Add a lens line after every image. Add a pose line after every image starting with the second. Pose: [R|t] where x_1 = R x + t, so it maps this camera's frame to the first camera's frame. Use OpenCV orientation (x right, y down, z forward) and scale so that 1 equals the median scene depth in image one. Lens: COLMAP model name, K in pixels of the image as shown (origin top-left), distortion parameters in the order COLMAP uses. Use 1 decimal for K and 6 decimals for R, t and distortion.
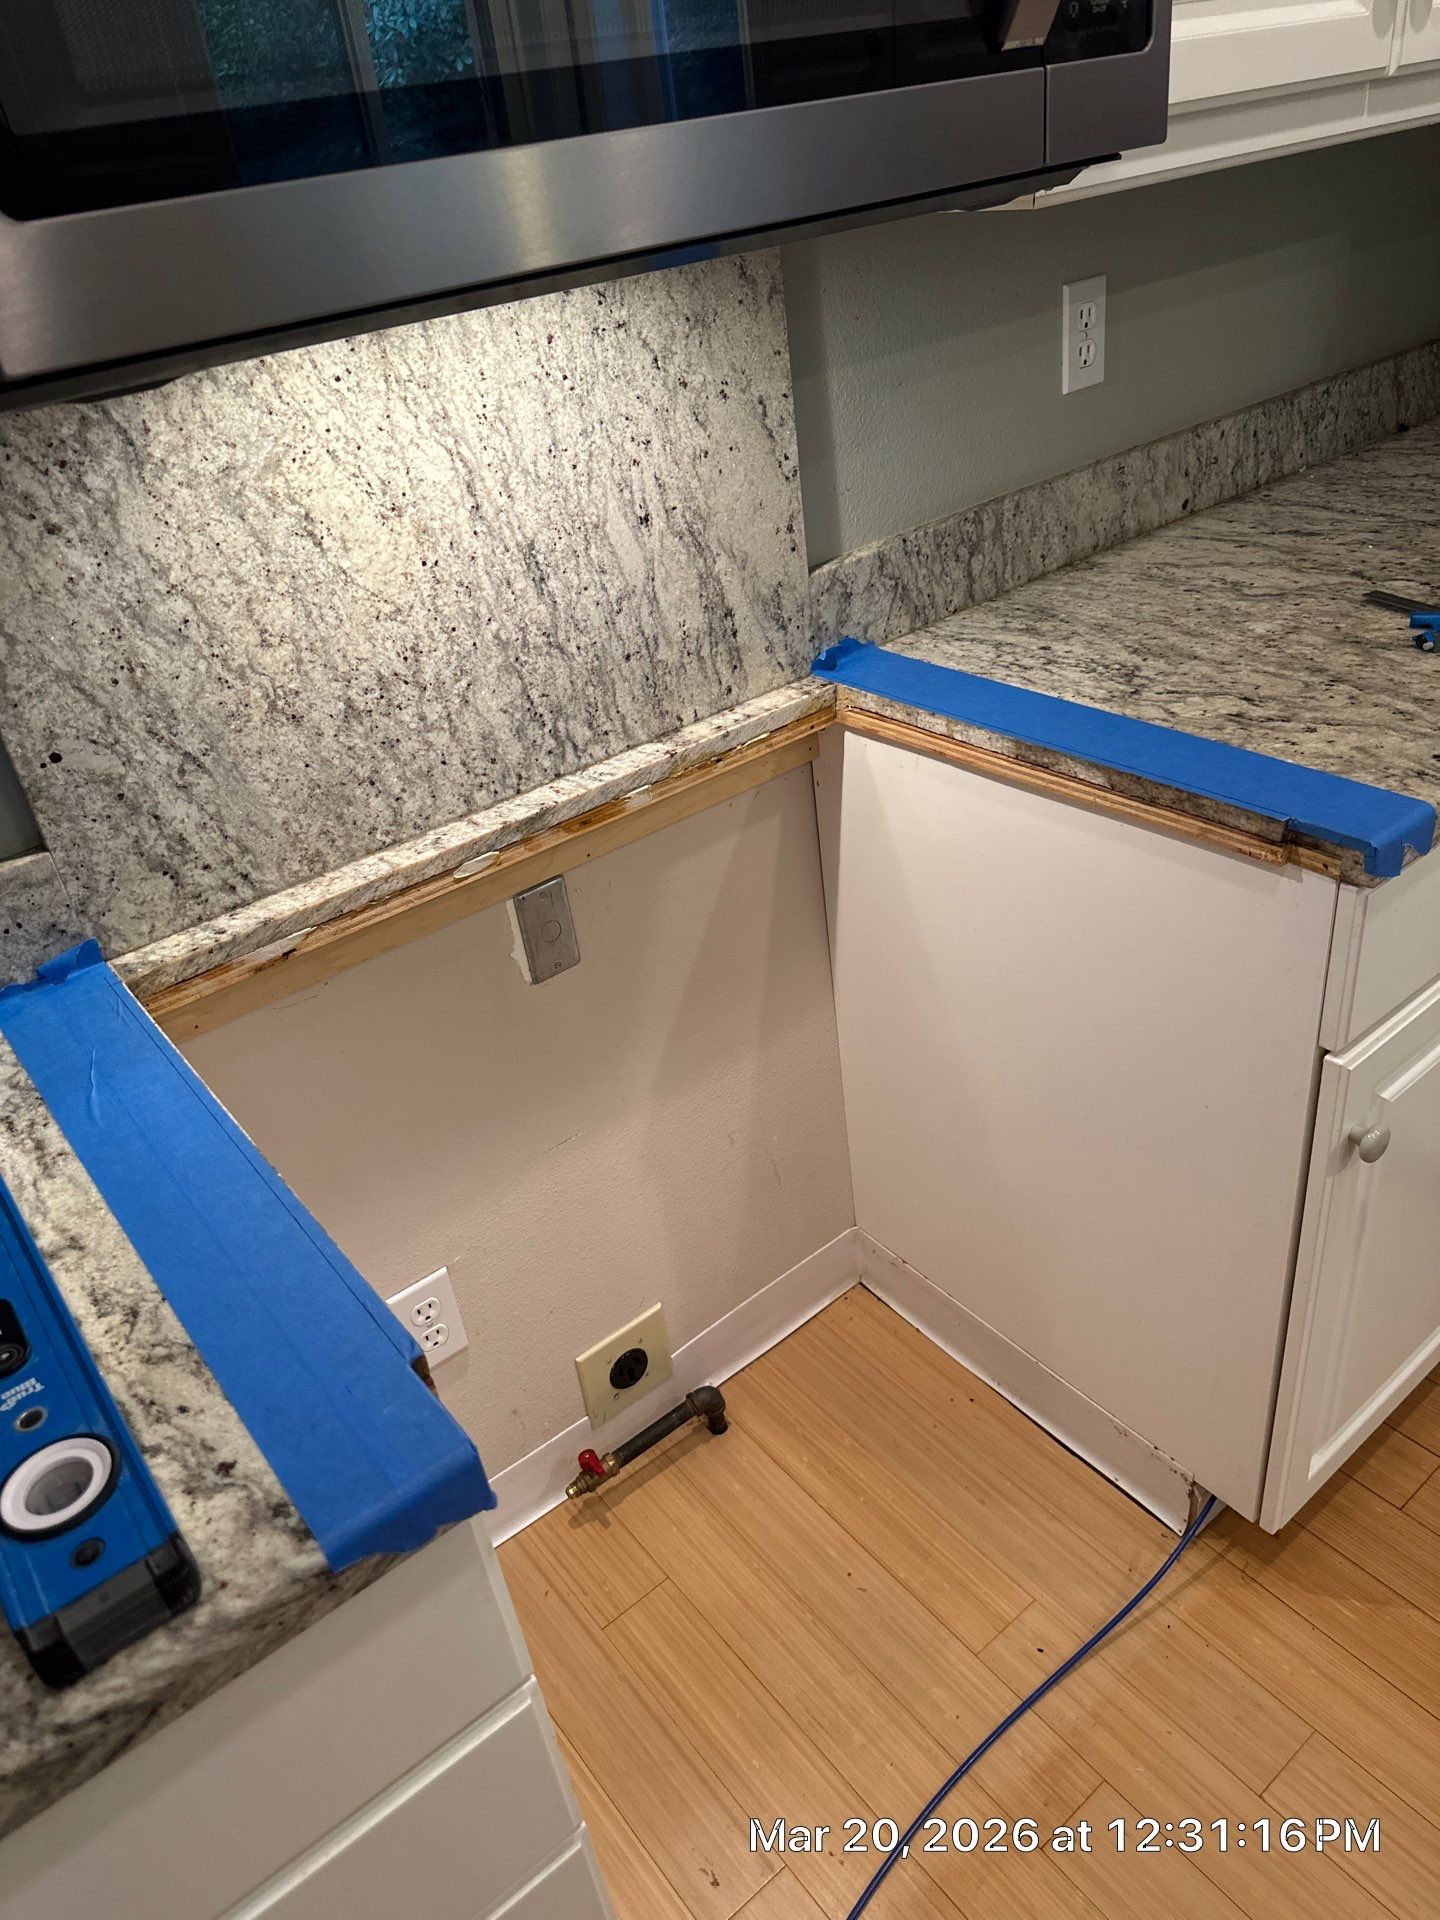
lens RADIAL K [[1390.7, 0, 720.0], [0, 1390.7, 960.0], [0, 0, 1]] dist [0.095269, -0.206368]
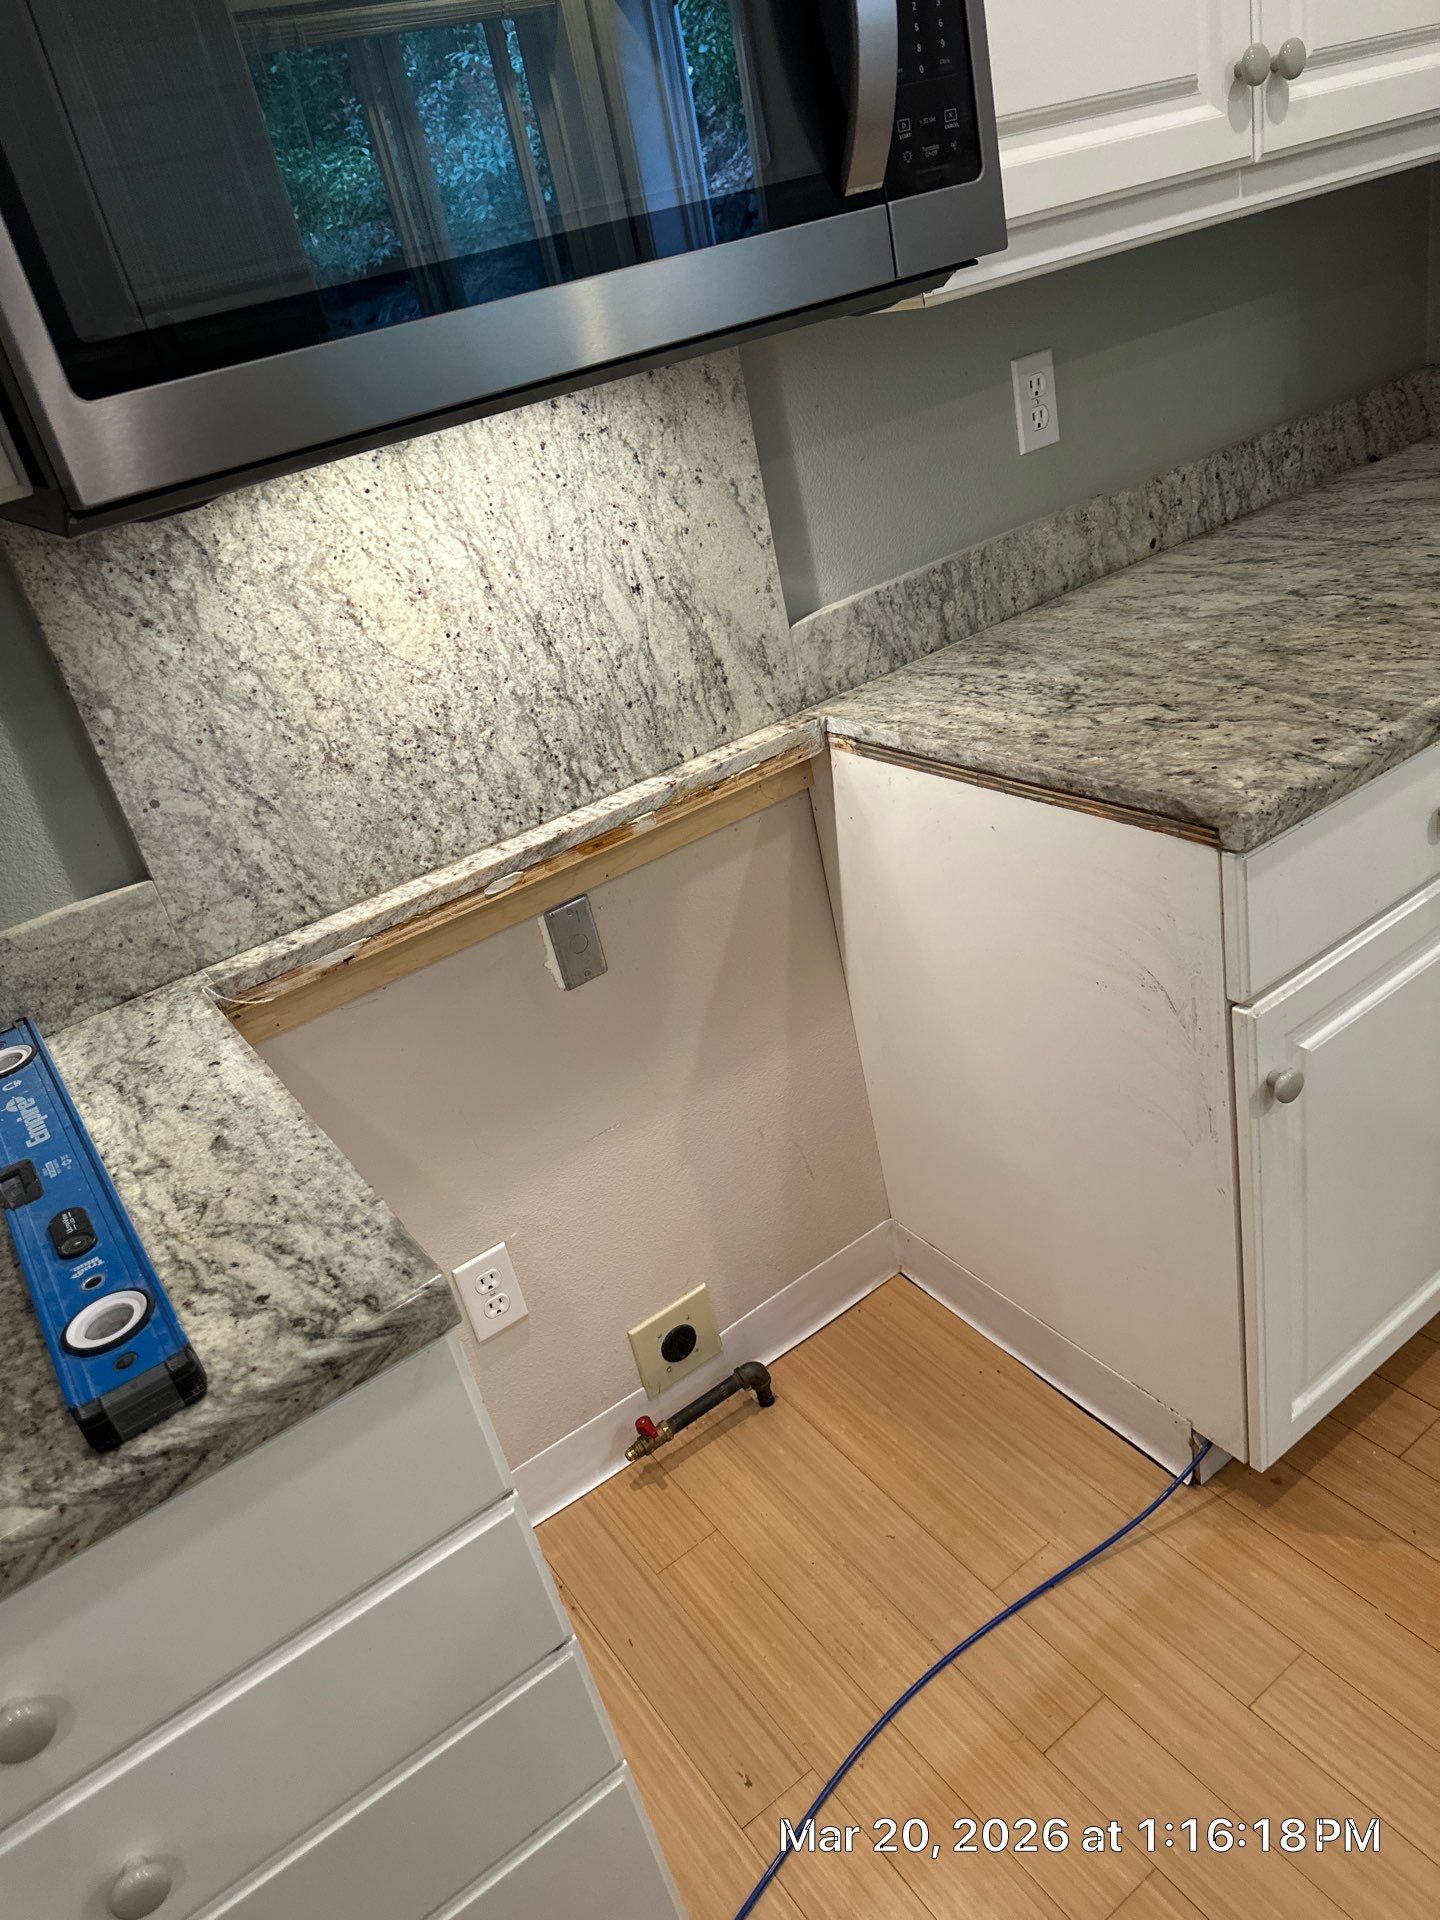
lens RADIAL K [[1385.0, 0, 718.3], [0, 1385.0, 961.6], [0, 0, 1]] dist [0.152099, -0.363296]
pose [[0.994369, -0.045275, -0.095814, 0.120626], [0.040032, 0.997631, -0.055947, 0.074054], [0.098120, 0.051796, 0.993826, -0.162981]]
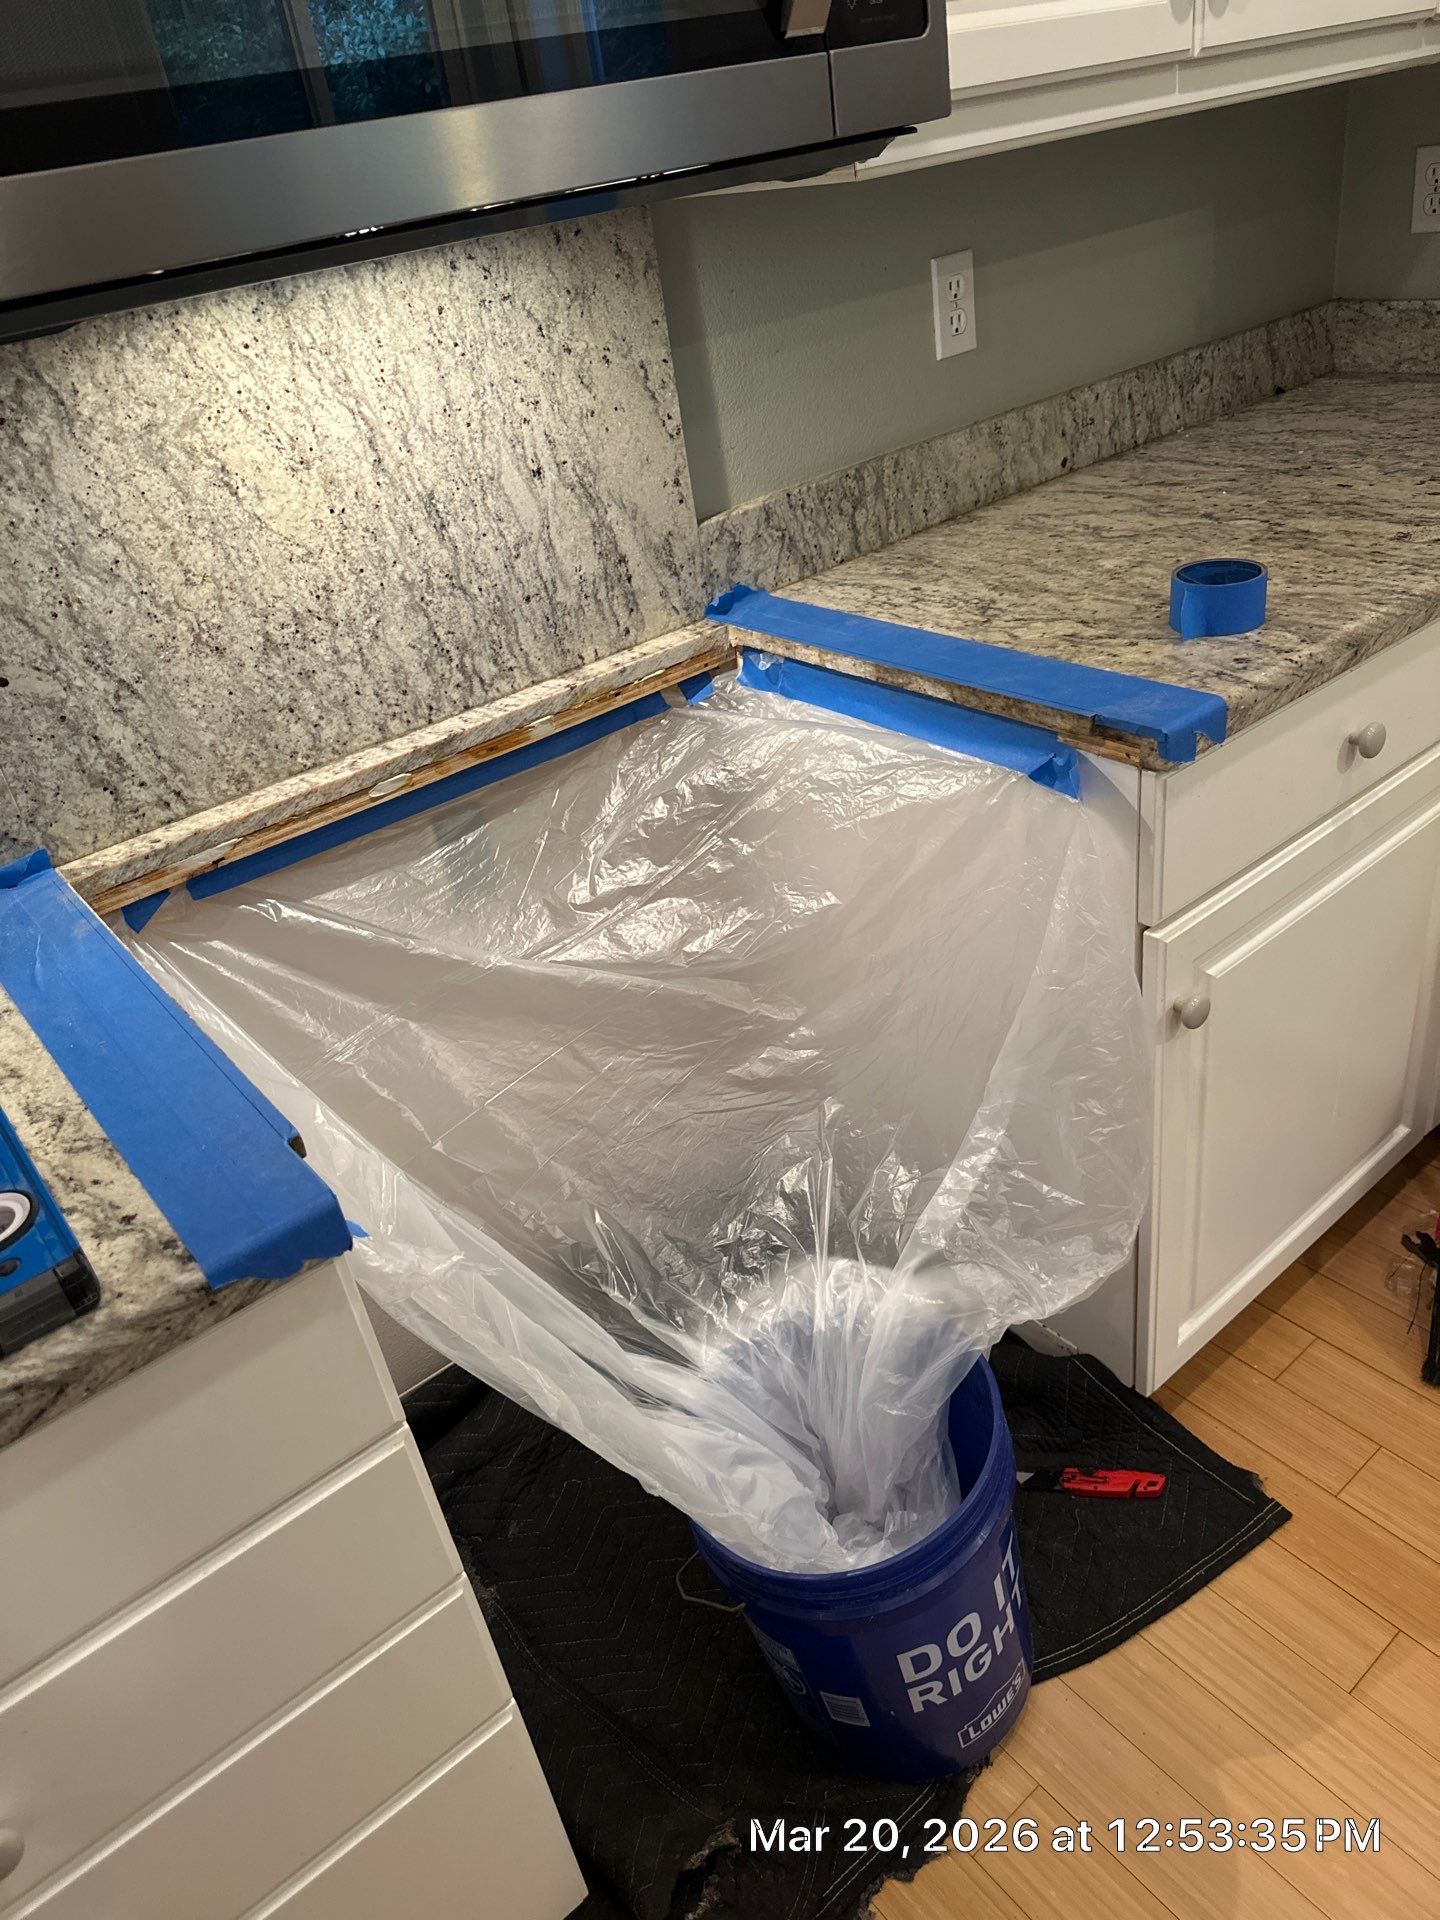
lens RADIAL K [[1390.7, 0, 720.0], [0, 1390.7, 960.0], [0, 0, 1]] dist [0.095269, -0.206368]
pose [[0.999724, -0.022926, -0.005182, 0.092332], [0.022881, 0.999702, -0.008450, 0.088371], [0.005374, 0.008329, 0.999951, -0.113247]]
